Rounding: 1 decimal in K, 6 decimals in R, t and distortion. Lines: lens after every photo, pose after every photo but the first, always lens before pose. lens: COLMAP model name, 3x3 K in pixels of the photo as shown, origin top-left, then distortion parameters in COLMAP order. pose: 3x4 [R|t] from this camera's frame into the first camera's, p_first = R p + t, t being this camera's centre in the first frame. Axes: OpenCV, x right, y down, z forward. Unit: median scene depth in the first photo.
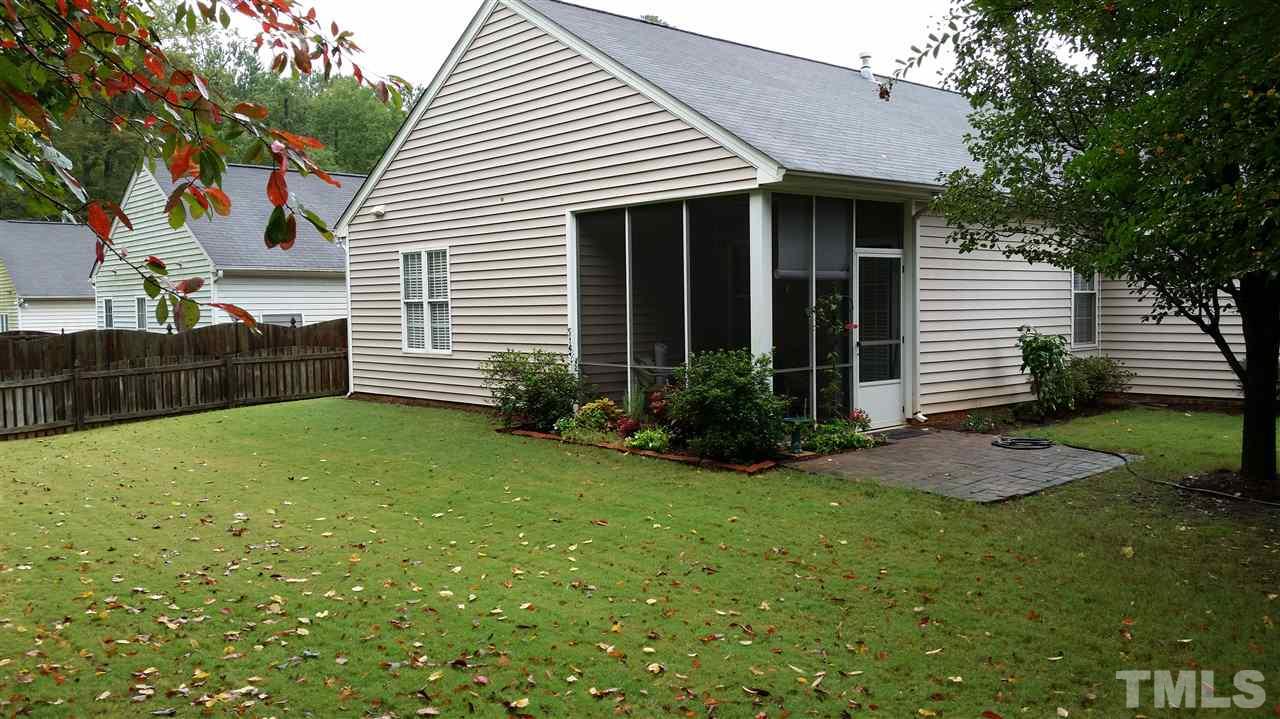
lens RADIAL K [[1050.6, 0, 640.0], [0, 1050.6, 359.5], [0, 0, 1]] dist [0.189392, -0.460517]
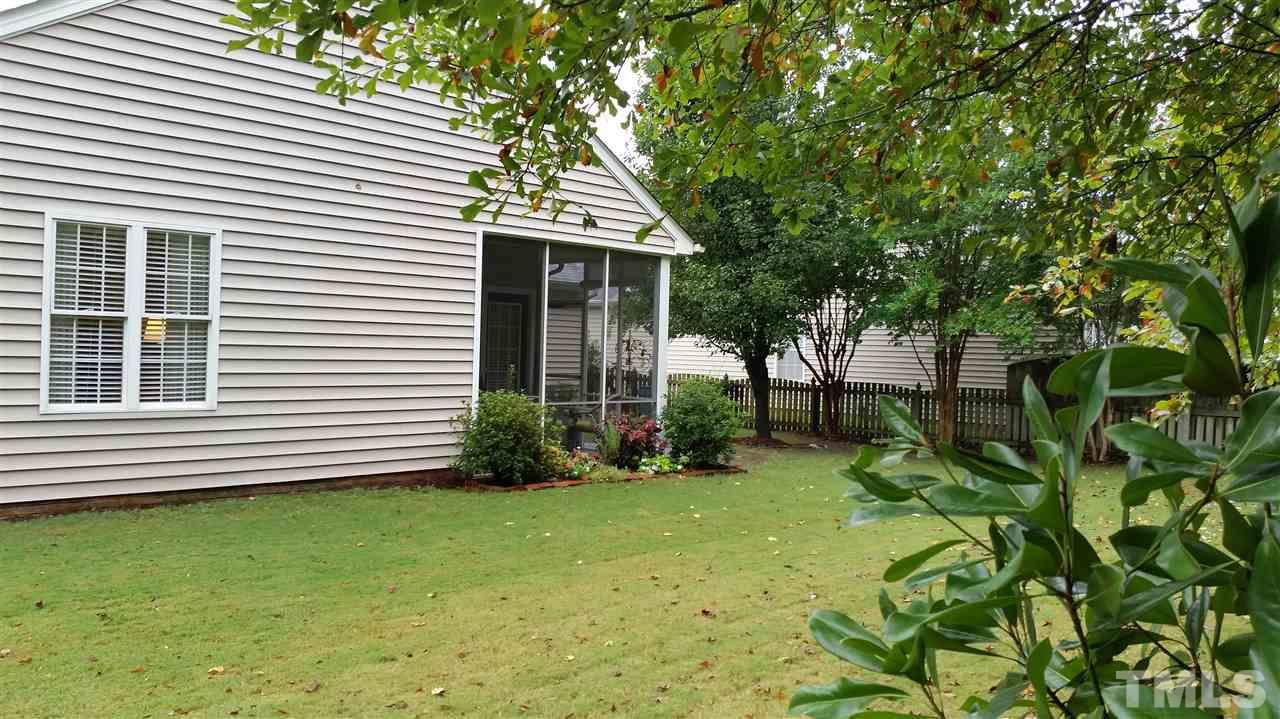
lens RADIAL K [[1050.6, 0, 640.0], [0, 1050.6, 359.5], [0, 0, 1]] dist [0.189392, -0.460517]
pose [[-0.090566, 0.004217, 0.995882, -0.794660], [0.027261, 0.999627, -0.001754, -0.024939], [-0.995517, 0.026990, -0.090647, 0.802753]]
